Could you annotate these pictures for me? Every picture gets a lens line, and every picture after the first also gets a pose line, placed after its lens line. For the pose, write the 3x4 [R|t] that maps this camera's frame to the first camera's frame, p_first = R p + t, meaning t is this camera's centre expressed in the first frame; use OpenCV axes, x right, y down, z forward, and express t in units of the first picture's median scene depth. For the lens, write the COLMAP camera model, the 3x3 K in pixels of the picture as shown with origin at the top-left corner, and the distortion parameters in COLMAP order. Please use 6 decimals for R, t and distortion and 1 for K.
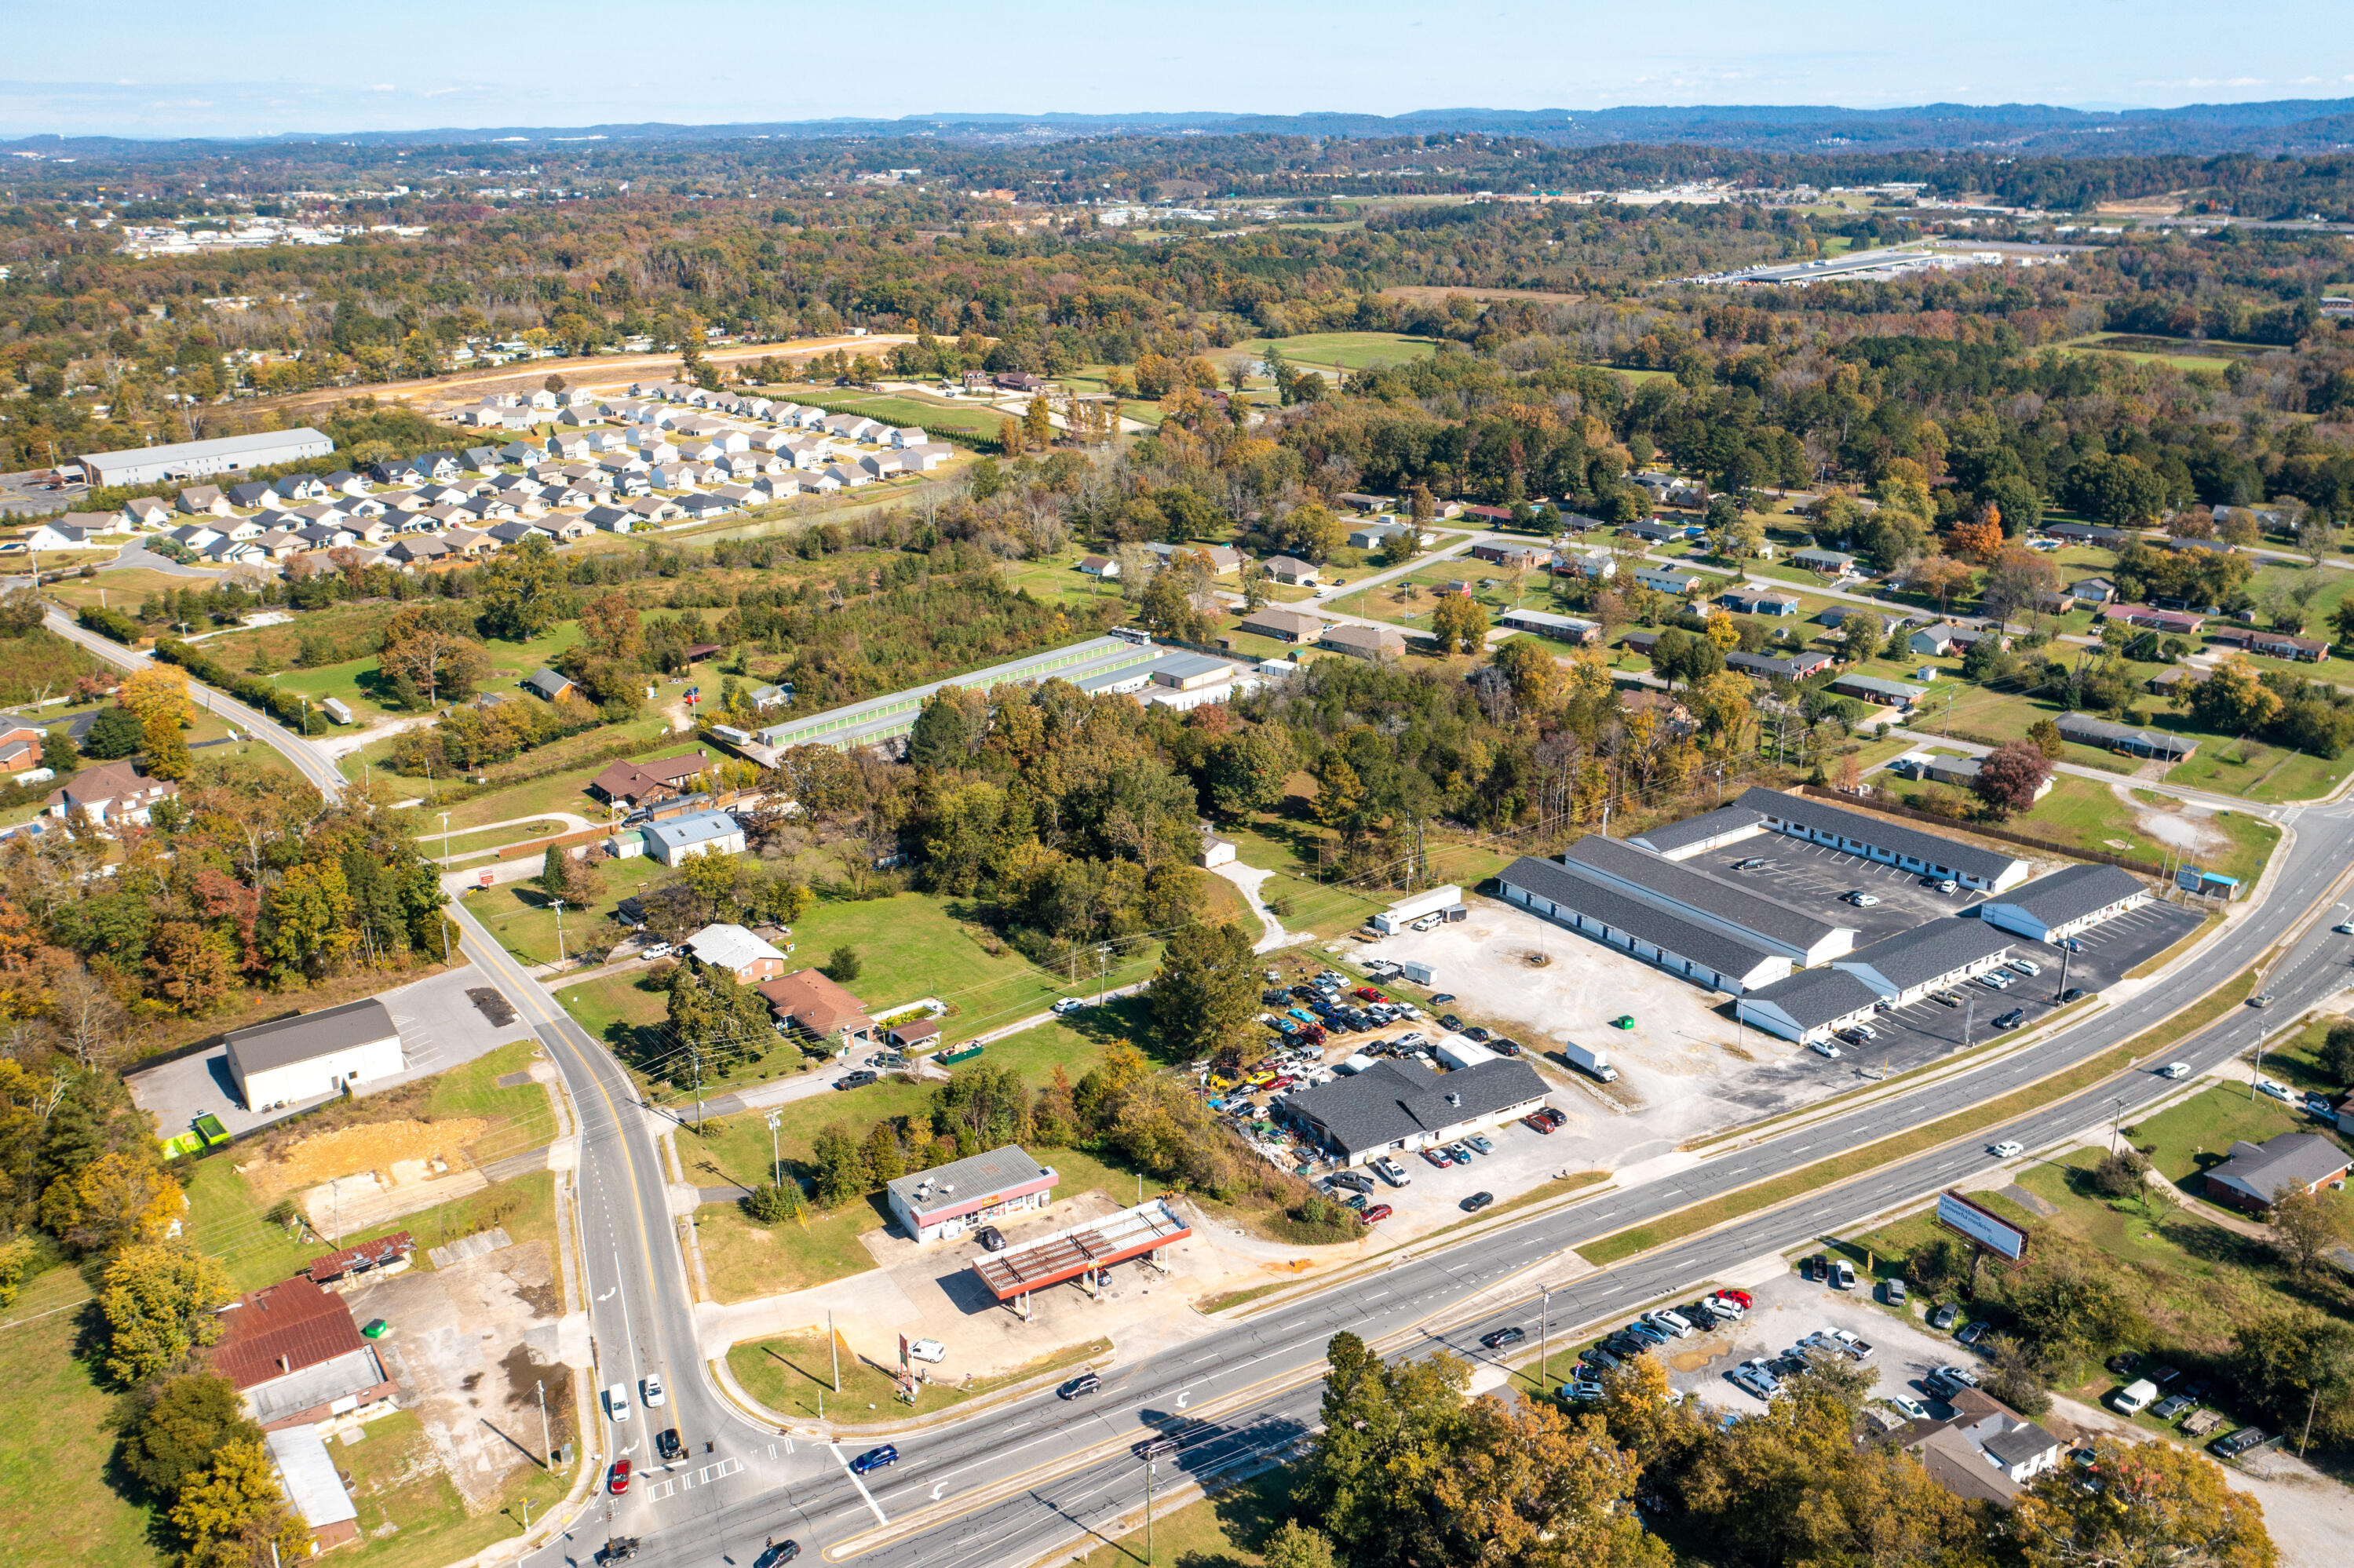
lens RADIAL K [[1933.2, 0, 1166.2], [0, 1933.2, 780.3], [0, 0, 1]] dist [-0.009571, 0.010189]
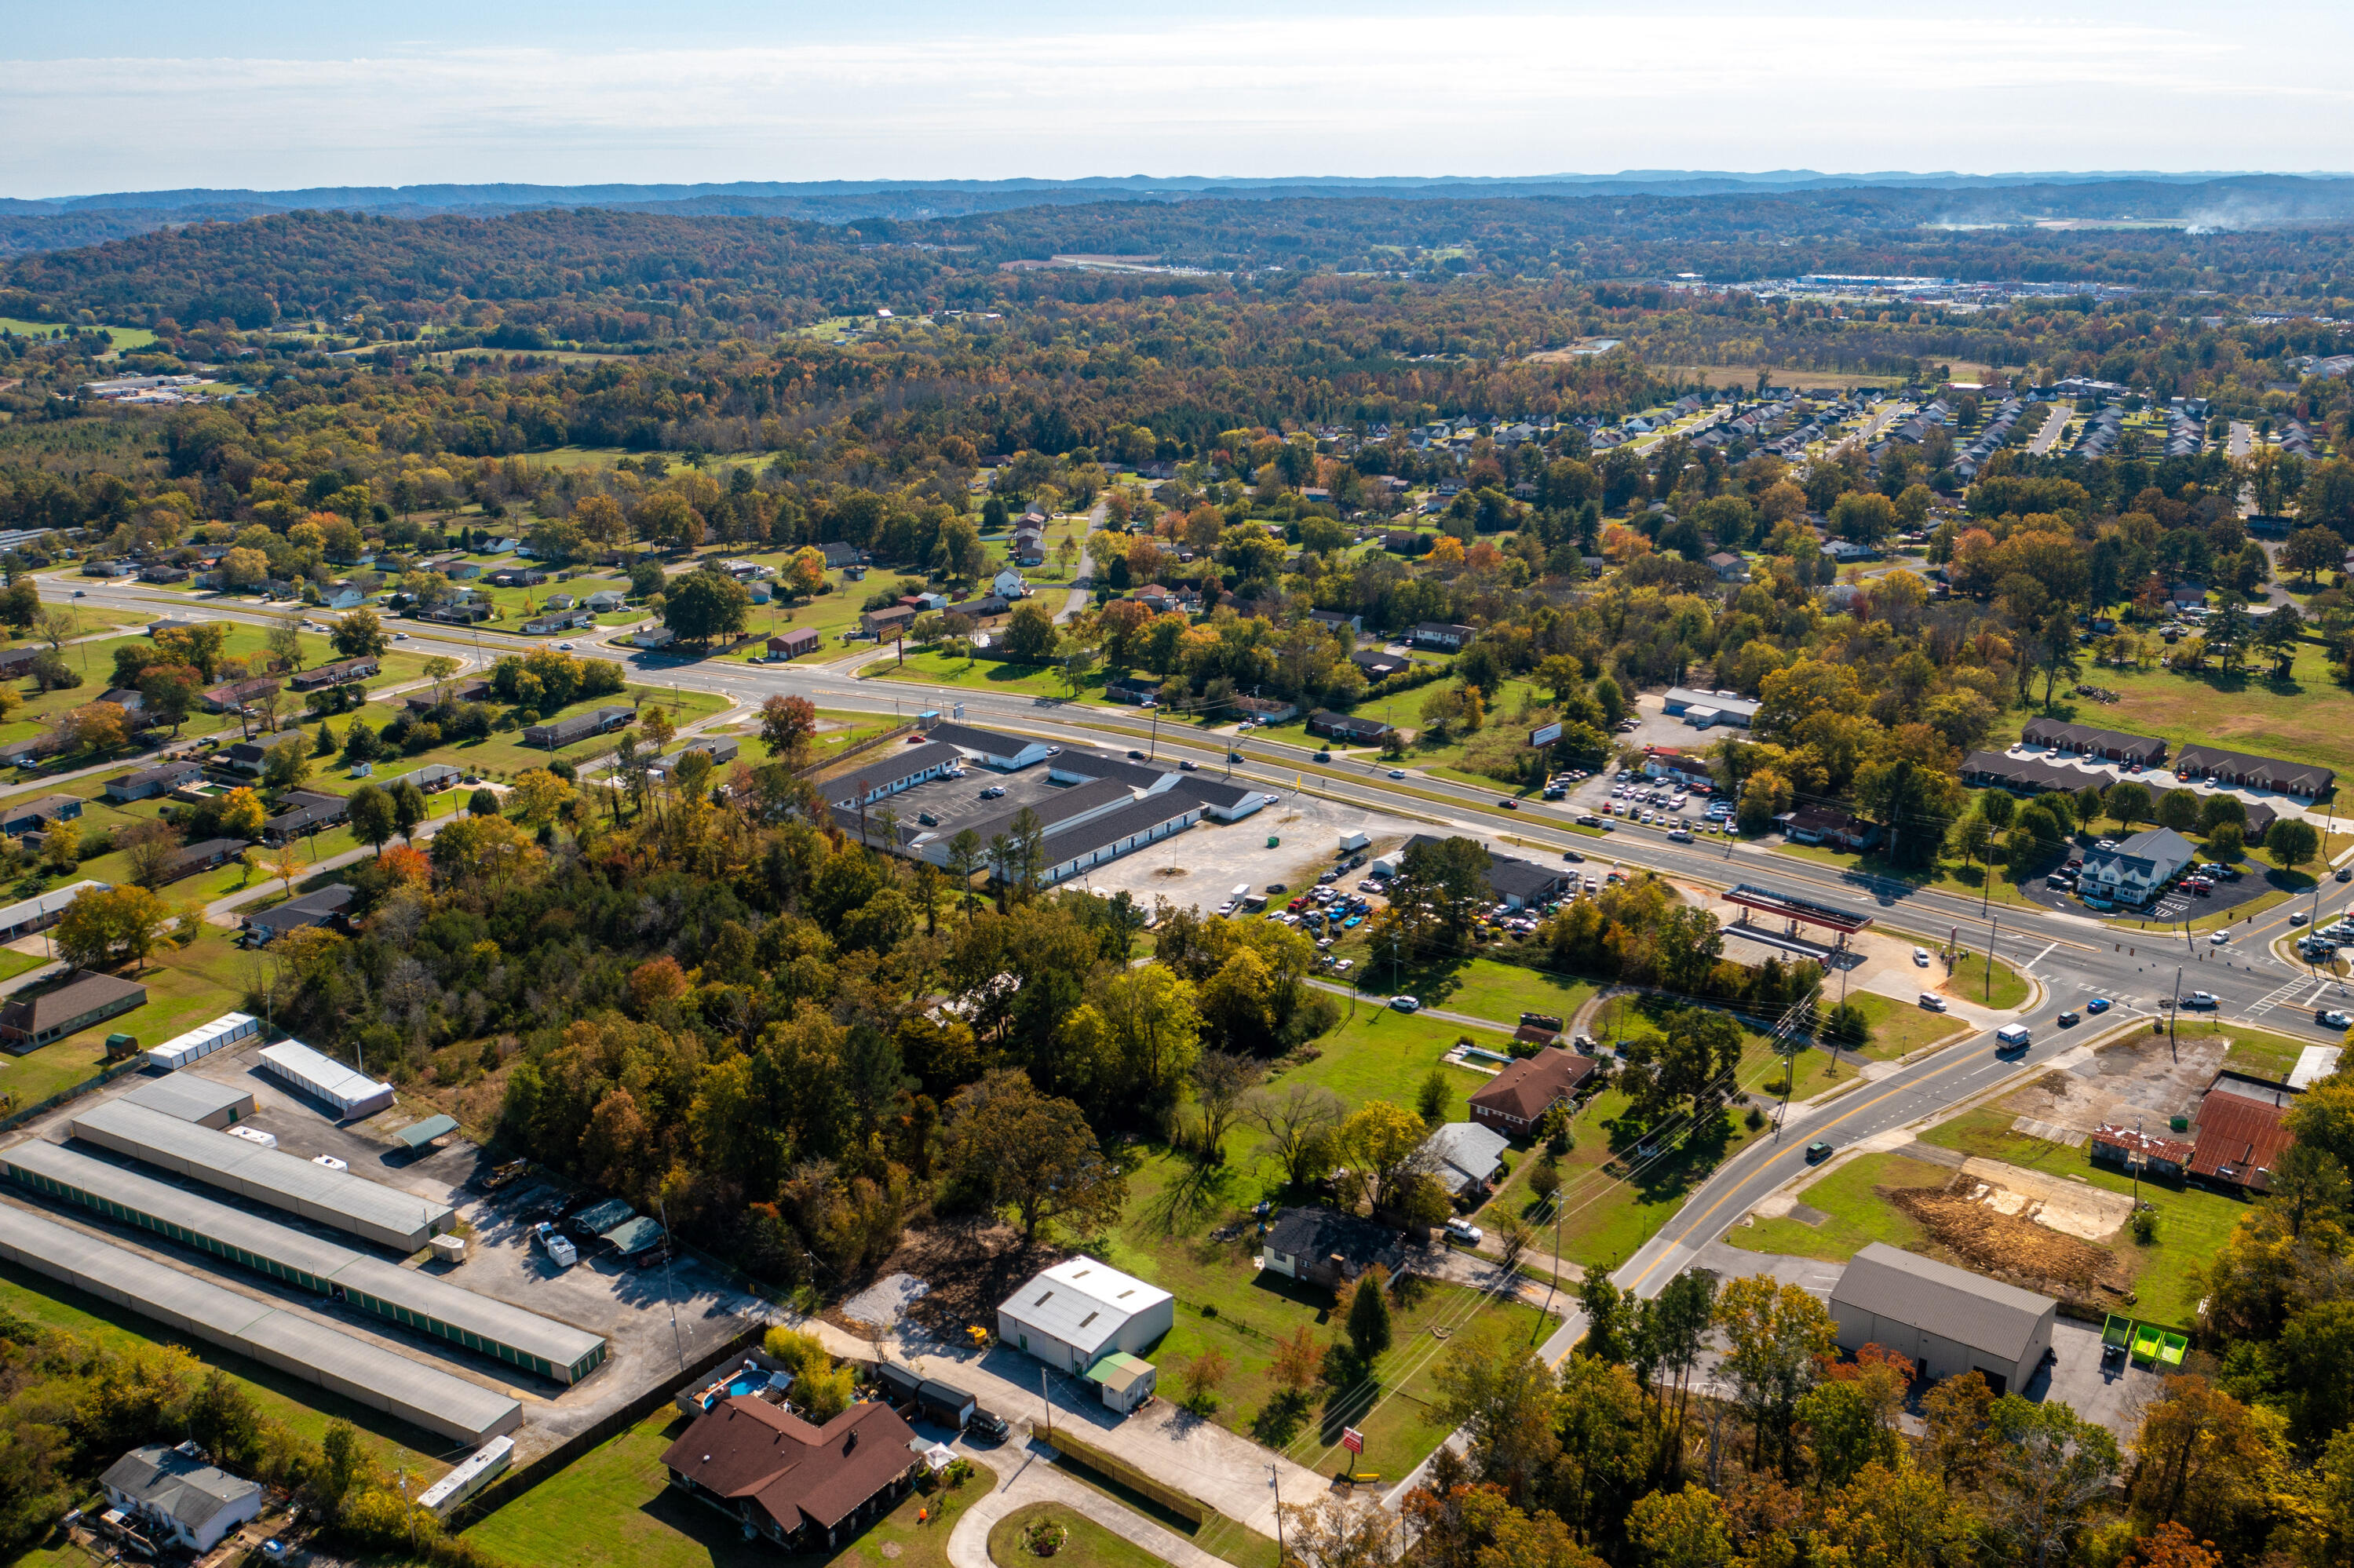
lens RADIAL K [[1895.9, 0, 1166.2], [0, 1895.9, 818.1], [0, 0, 1]] dist [-0.018322, -0.000778]
pose [[-0.263564, -0.299760, 0.916885, -0.501302], [0.330815, 0.864764, 0.377815, -0.218225], [-0.906143, 0.402898, -0.128755, 0.641757]]
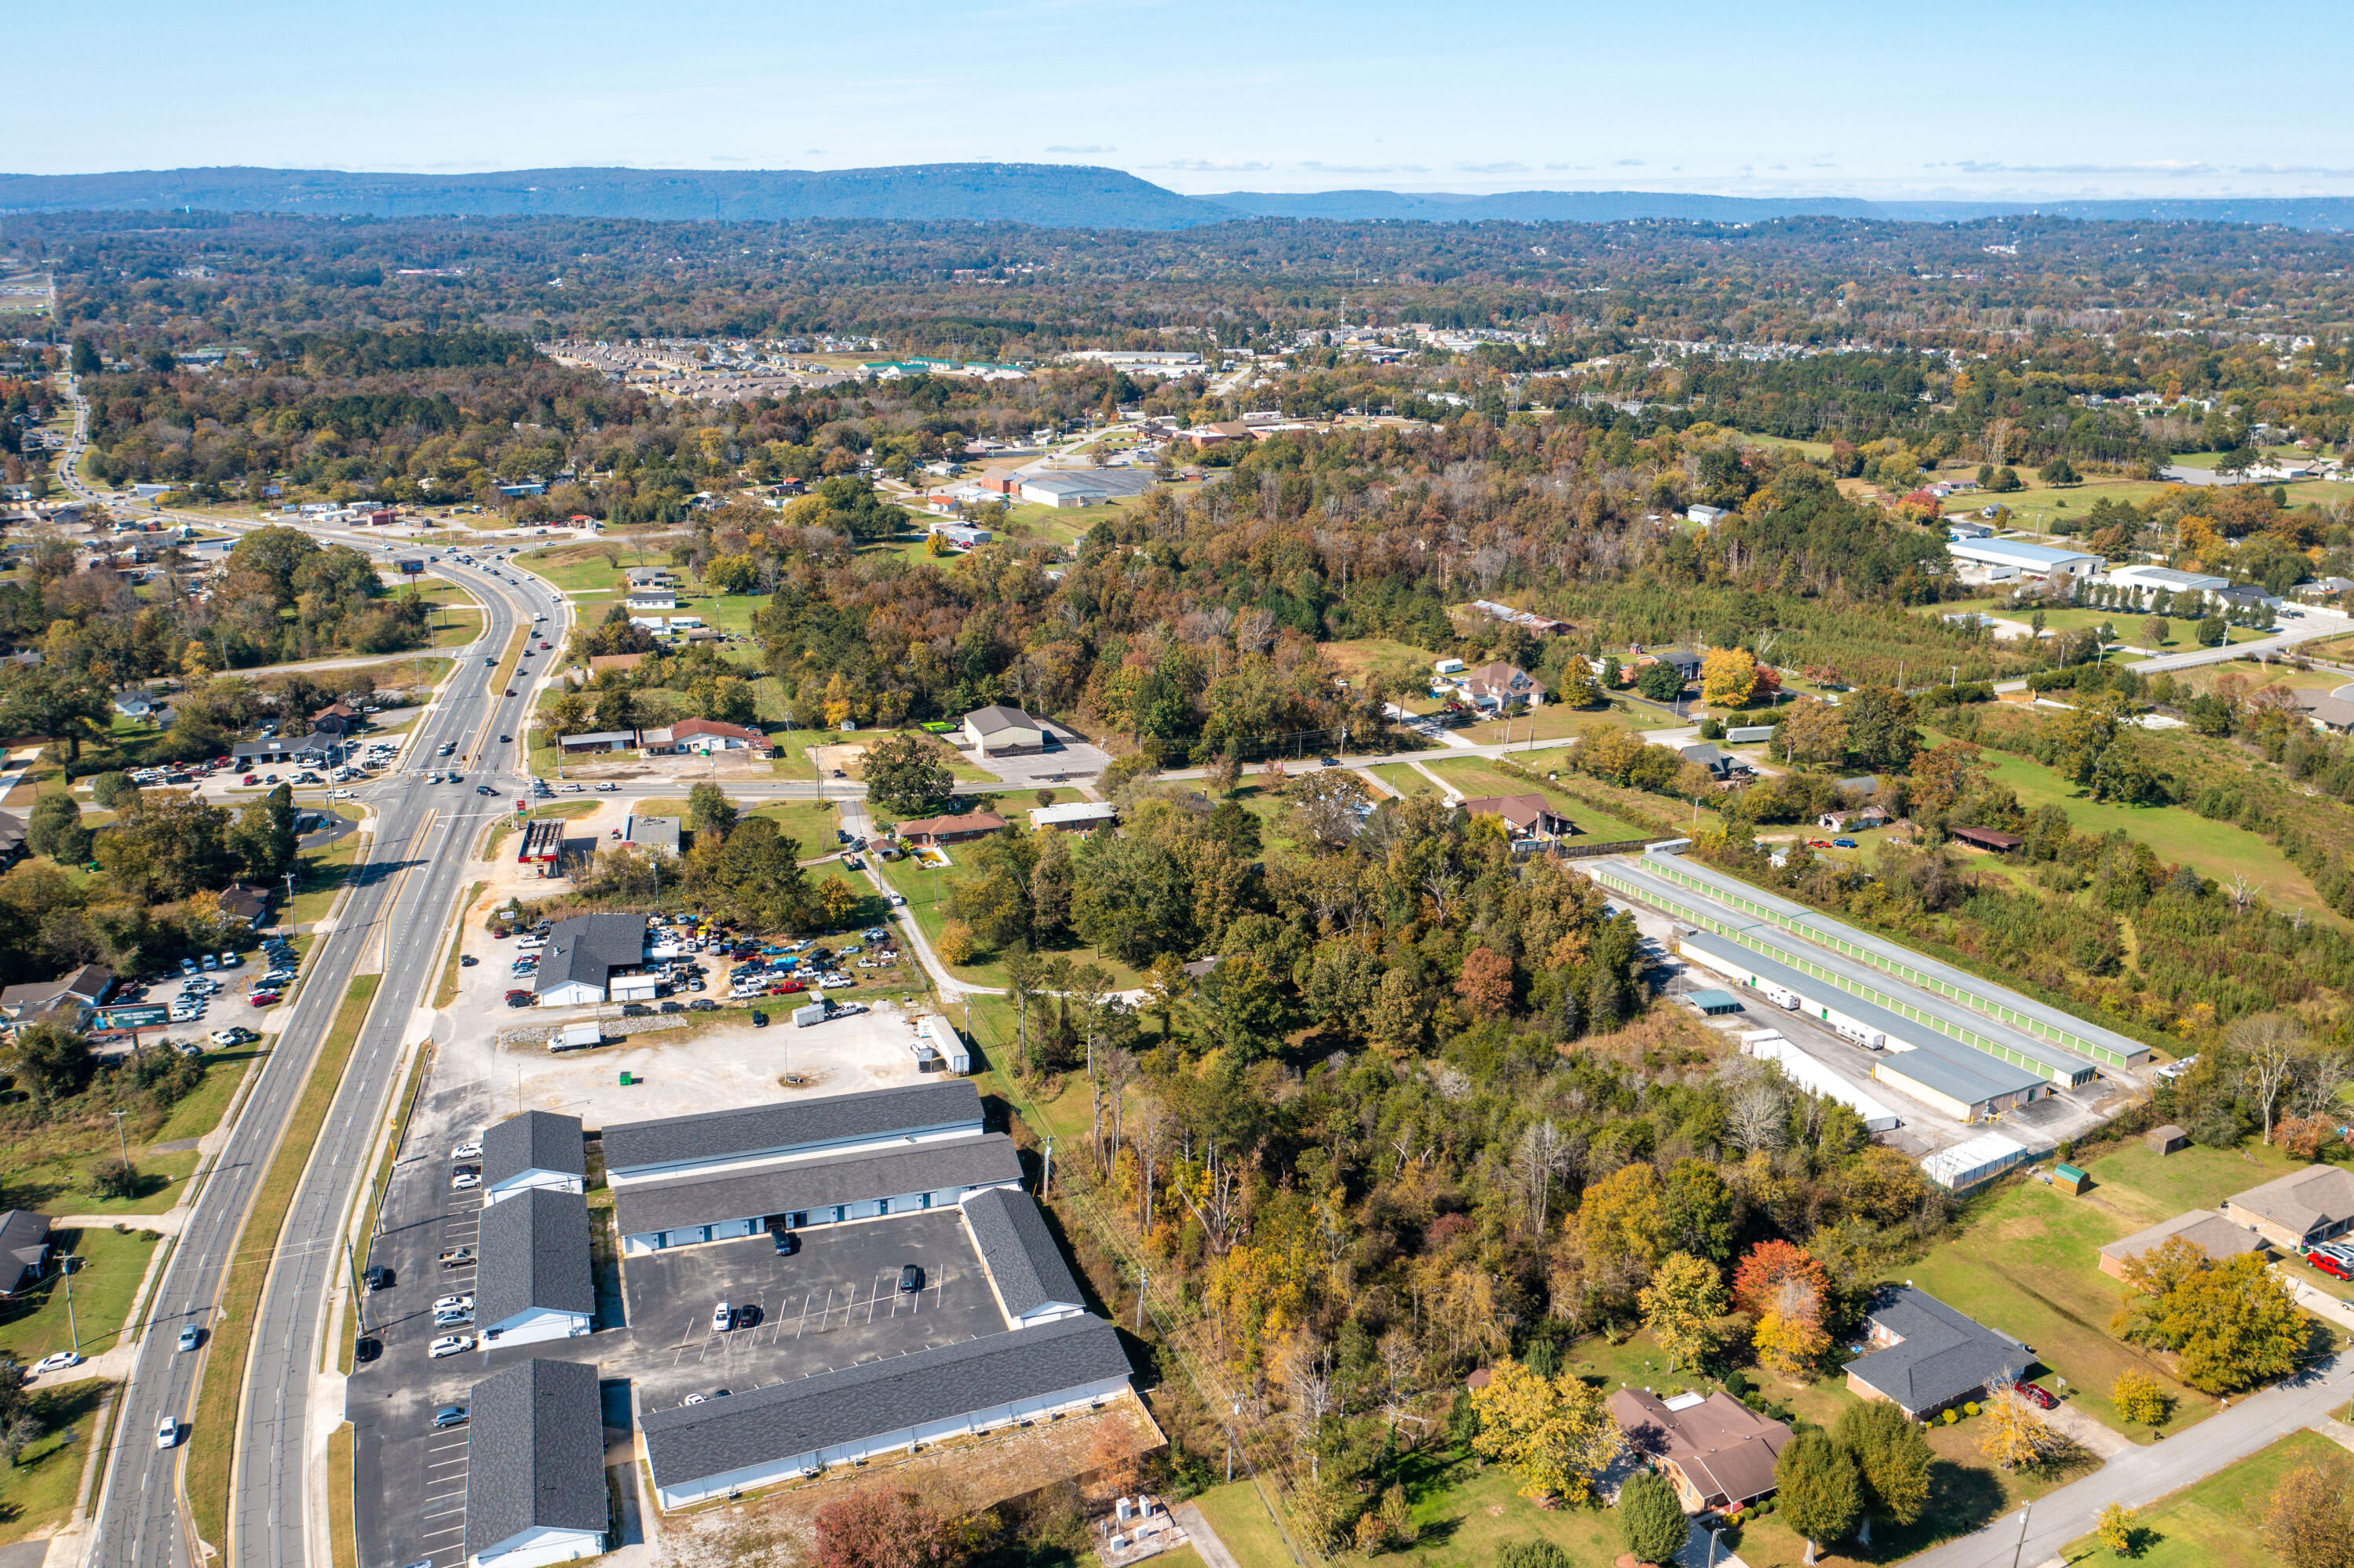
lens RADIAL K [[1919.8, 0, 1161.0], [0, 1919.8, 785.9], [0, 0, 1]] dist [-0.019937, 0.013544]
pose [[-0.311677, 0.280939, -0.907706, 0.536060], [-0.310102, 0.872910, 0.376649, -0.251218], [0.898161, 0.398874, -0.184947, 0.718171]]
